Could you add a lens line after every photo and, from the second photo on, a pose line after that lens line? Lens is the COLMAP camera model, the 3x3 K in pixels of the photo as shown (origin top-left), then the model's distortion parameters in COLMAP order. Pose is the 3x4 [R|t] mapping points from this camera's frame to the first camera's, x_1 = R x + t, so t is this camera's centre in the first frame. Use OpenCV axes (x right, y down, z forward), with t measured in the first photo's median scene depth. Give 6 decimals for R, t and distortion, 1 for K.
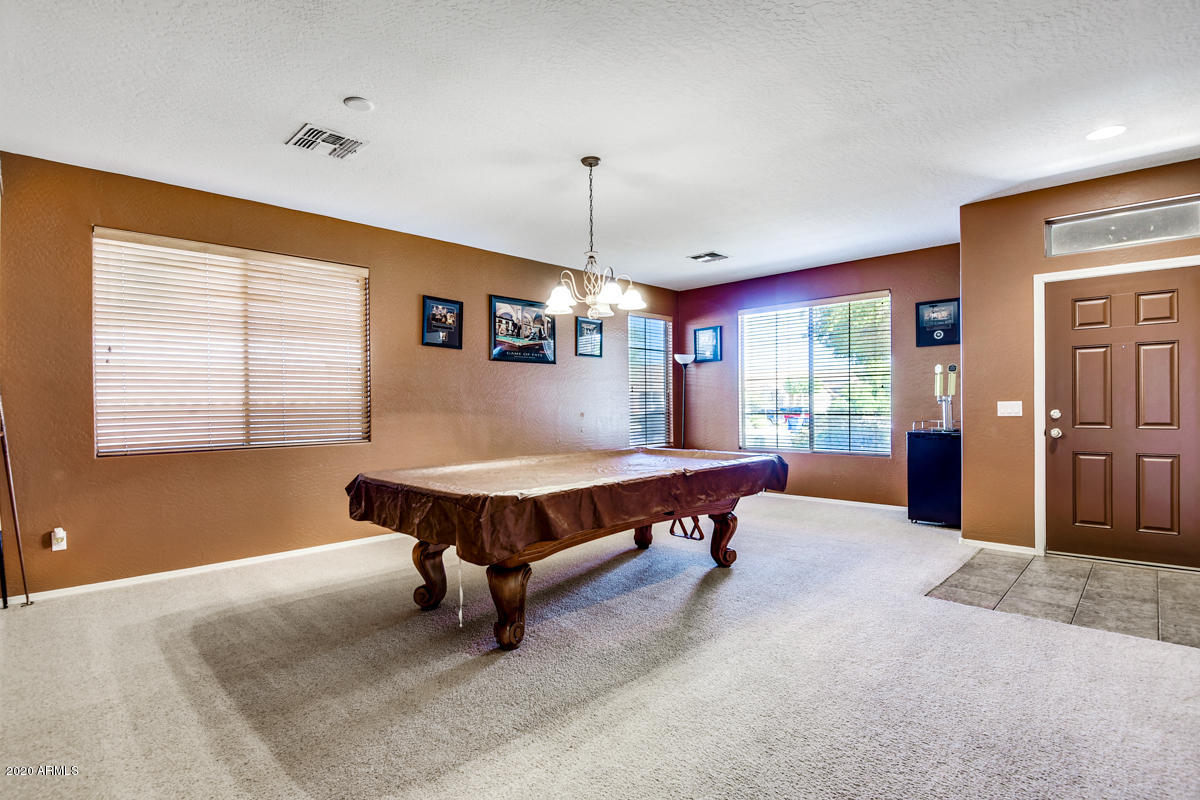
lens RADIAL K [[575.5, 0, 603.9], [0, 575.5, 401.5], [0, 0, 1]] dist [-0.001361, -0.000217]
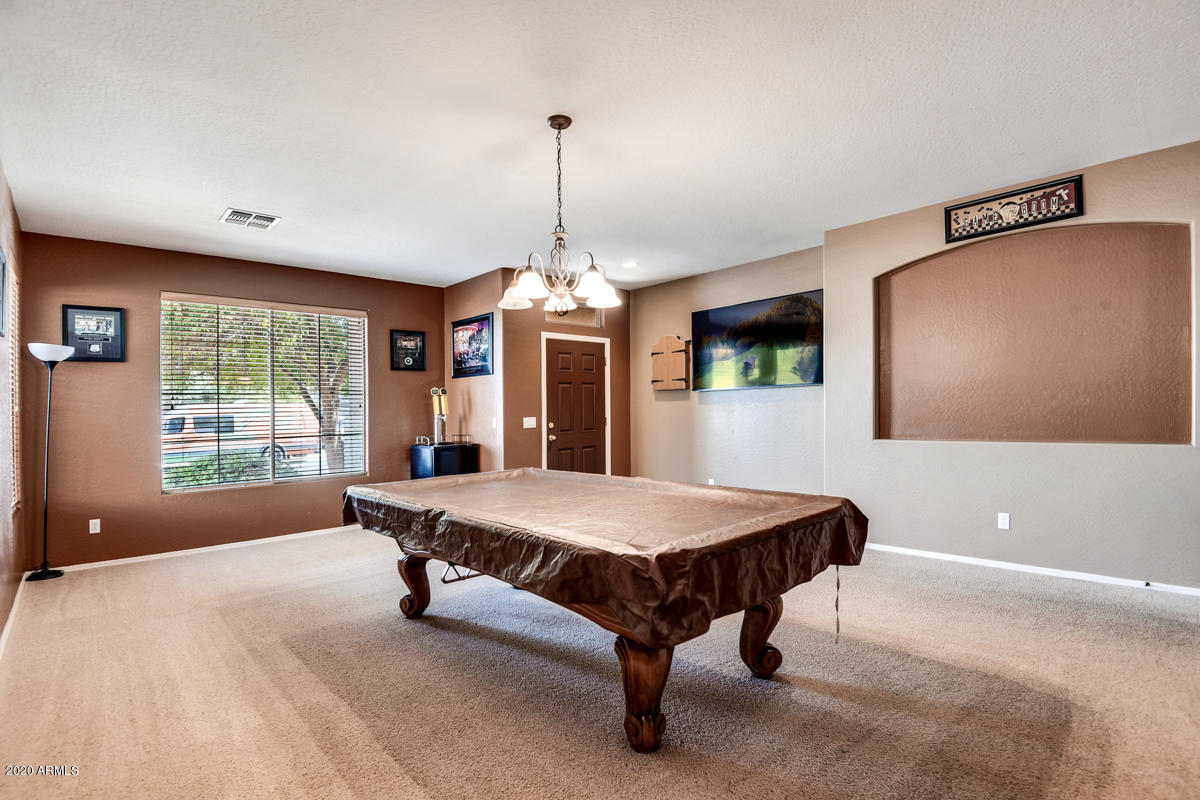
lens RADIAL K [[575.5, 0, 603.9], [0, 575.5, 401.5], [0, 0, 1]] dist [-0.001361, -0.000217]
pose [[0.045762, 0.027231, 0.998581, -0.621645], [0.022230, 0.999353, -0.028270, 0.003972], [-0.998705, 0.023492, 0.045127, 0.671209]]
